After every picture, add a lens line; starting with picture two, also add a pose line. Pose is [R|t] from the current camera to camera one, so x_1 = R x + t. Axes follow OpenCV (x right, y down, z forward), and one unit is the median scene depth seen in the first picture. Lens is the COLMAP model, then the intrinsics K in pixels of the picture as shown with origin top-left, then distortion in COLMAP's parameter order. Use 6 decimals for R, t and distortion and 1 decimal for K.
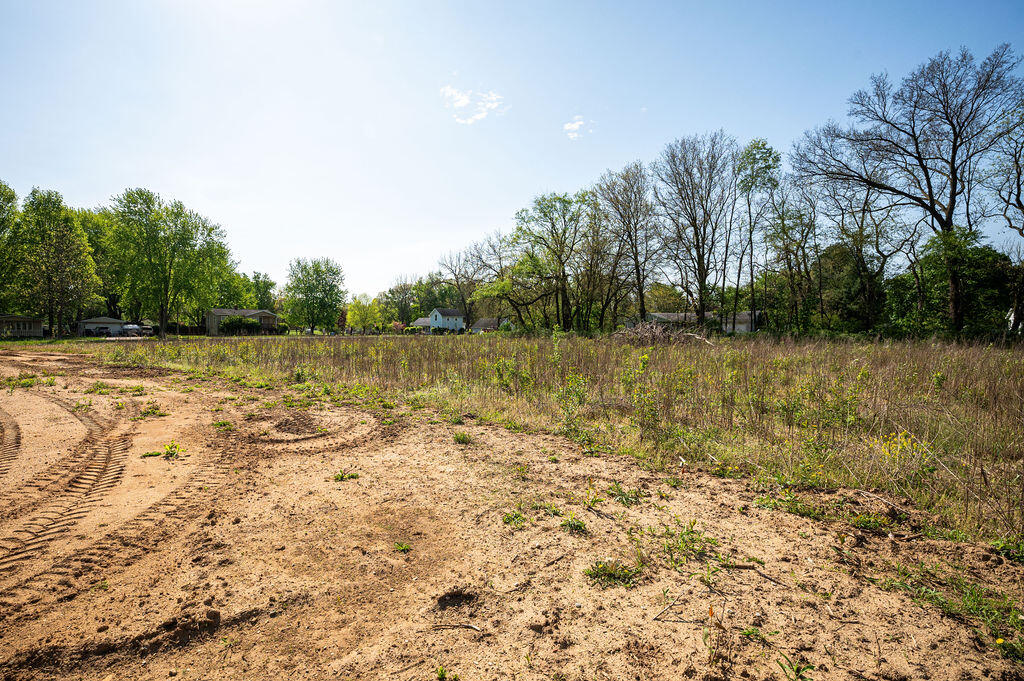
lens RADIAL K [[467.2, 0, 506.1], [0, 467.2, 340.5], [0, 0, 1]] dist [-0.016240, 0.001556]
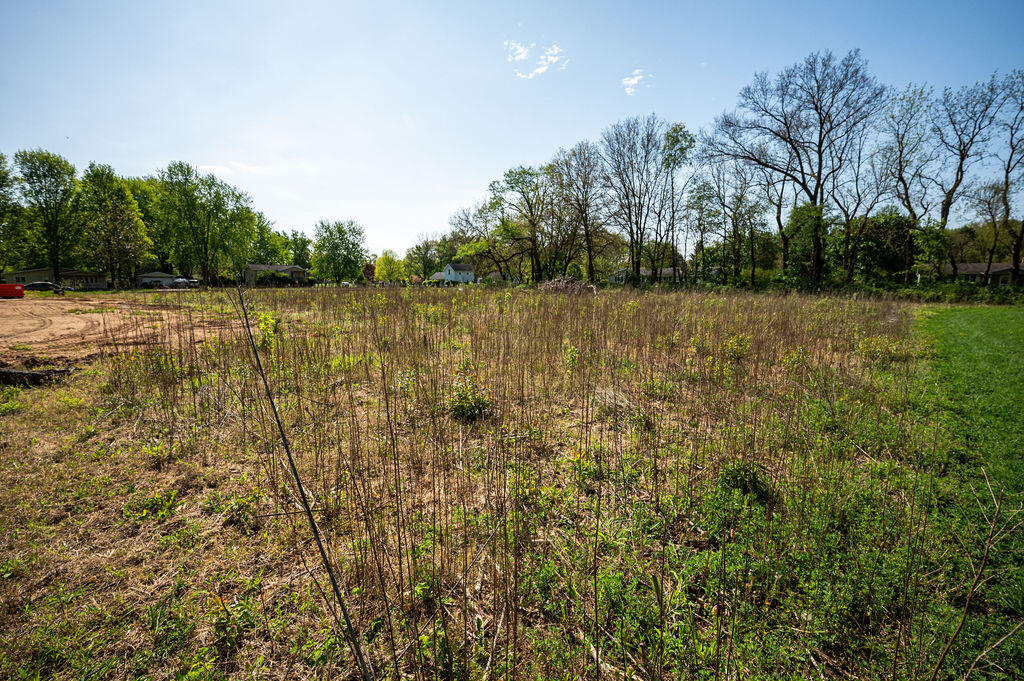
lens RADIAL K [[426.5, 0, 521.8], [0, 426.5, 335.1], [0, 0, 1]] dist [-0.014081, -0.001640]
pose [[0.999906, 0.002904, -0.013417, 0.084190], [-0.001570, 0.995147, 0.098384, 0.002568], [0.013638, -0.098353, 0.995058, -0.082563]]
